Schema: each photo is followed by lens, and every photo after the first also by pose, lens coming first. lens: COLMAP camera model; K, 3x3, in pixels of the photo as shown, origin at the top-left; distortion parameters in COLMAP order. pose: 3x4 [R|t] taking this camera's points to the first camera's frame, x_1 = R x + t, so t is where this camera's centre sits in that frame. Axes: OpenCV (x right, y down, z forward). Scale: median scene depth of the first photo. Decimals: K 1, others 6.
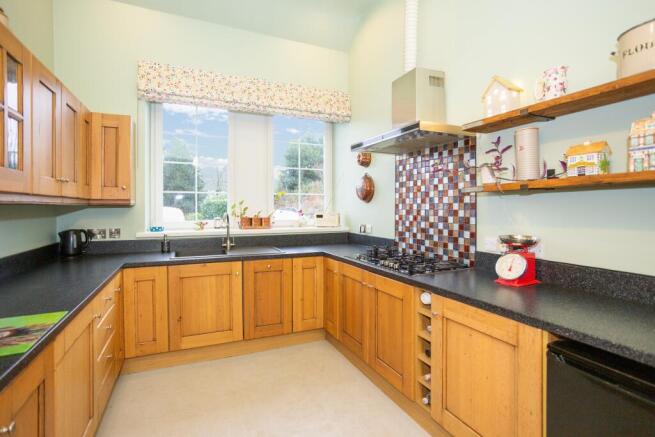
lens RADIAL K [[318.8, 0, 326.2], [0, 318.8, 212.3], [0, 0, 1]] dist [-0.036466, 0.014056]
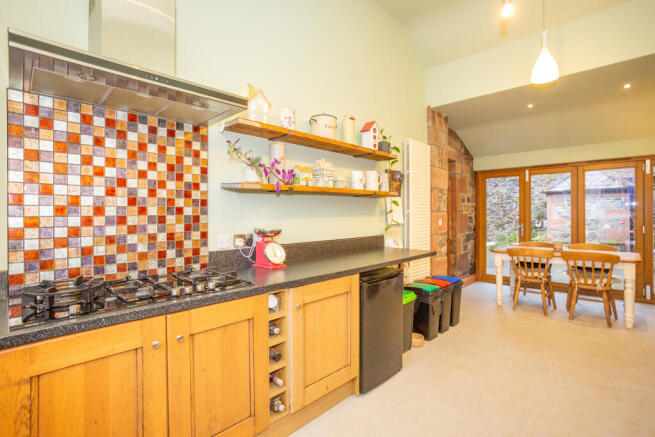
lens RADIAL K [[318.8, 0, 330.3], [0, 318.8, 215.8], [0, 0, 1]] dist [-0.036466, 0.014056]
pose [[-0.370486, -0.002215, 0.928835, -0.476402], [0.020417, 0.999736, 0.010527, 0.014467], [-0.928614, 0.022865, -0.370343, 0.934753]]
